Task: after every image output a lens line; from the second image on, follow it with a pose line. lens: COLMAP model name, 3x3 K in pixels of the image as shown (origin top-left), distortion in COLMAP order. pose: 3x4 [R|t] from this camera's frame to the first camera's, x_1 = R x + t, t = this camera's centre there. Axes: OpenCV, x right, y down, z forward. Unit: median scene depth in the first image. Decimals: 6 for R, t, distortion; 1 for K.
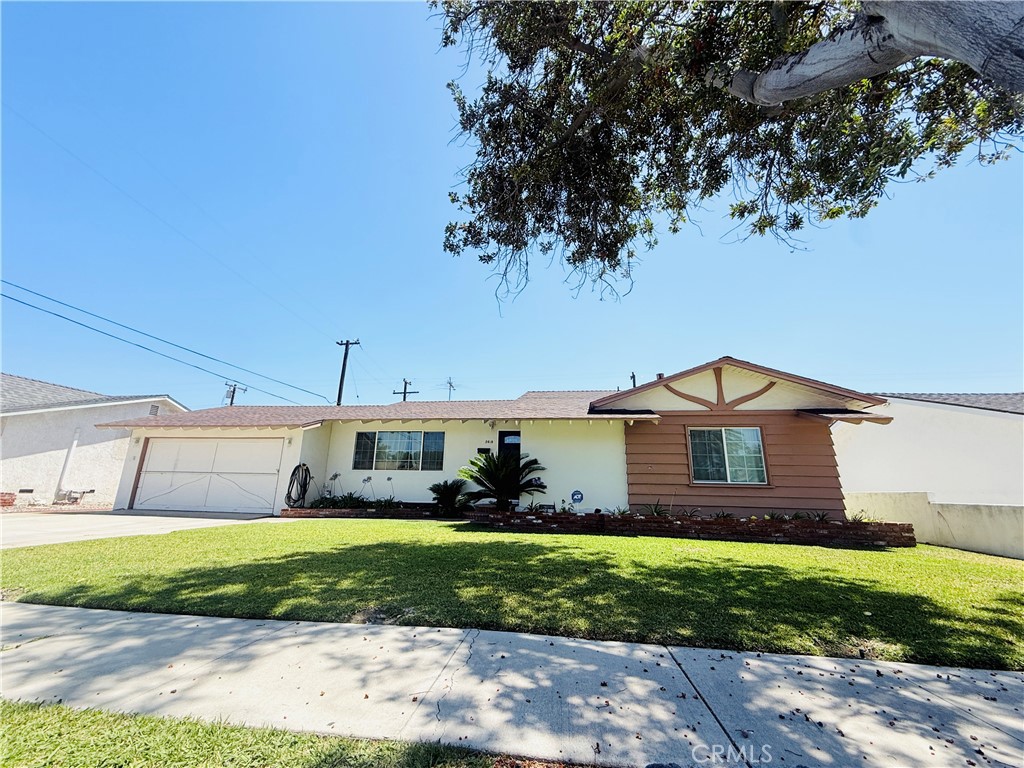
lens RADIAL K [[399.7, 0, 510.0], [0, 399.7, 386.1], [0, 0, 1]] dist [0.001028, 0.000731]
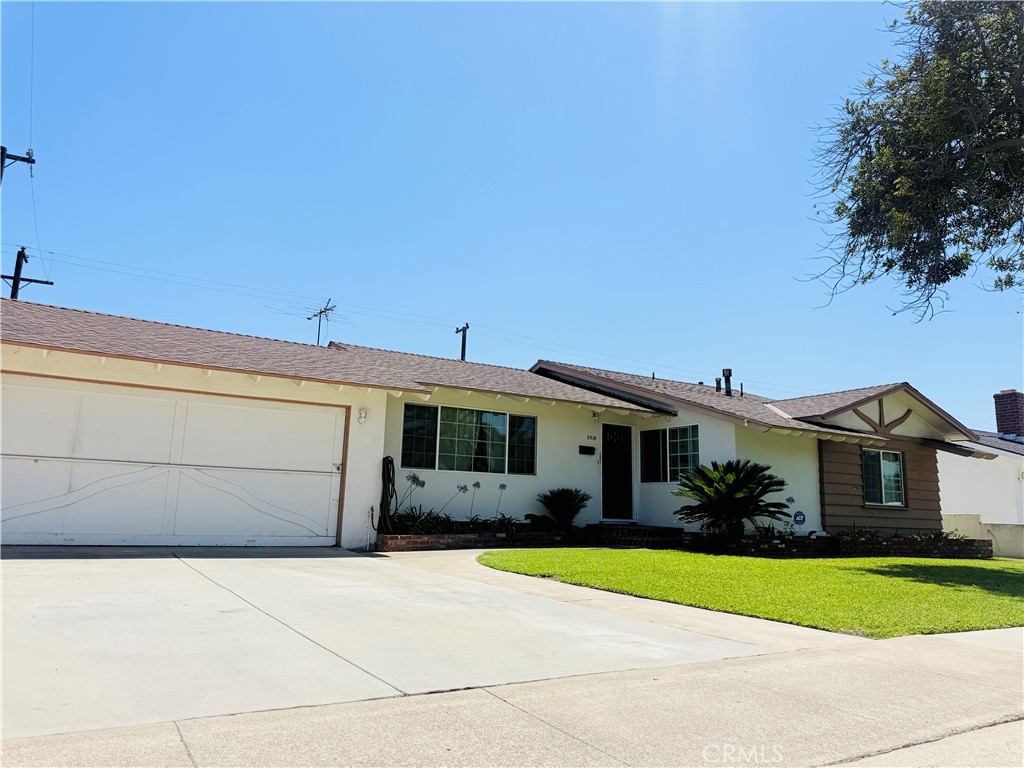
lens RADIAL K [[705.1, 0, 499.1], [0, 705.1, 389.4], [0, 0, 1]] dist [0.041284, -0.049380]
pose [[0.790017, 0.109484, 0.603230, -1.310716], [-0.172184, 0.983947, 0.046917, 0.034802], [-0.588410, -0.140932, 0.796186, 0.165392]]
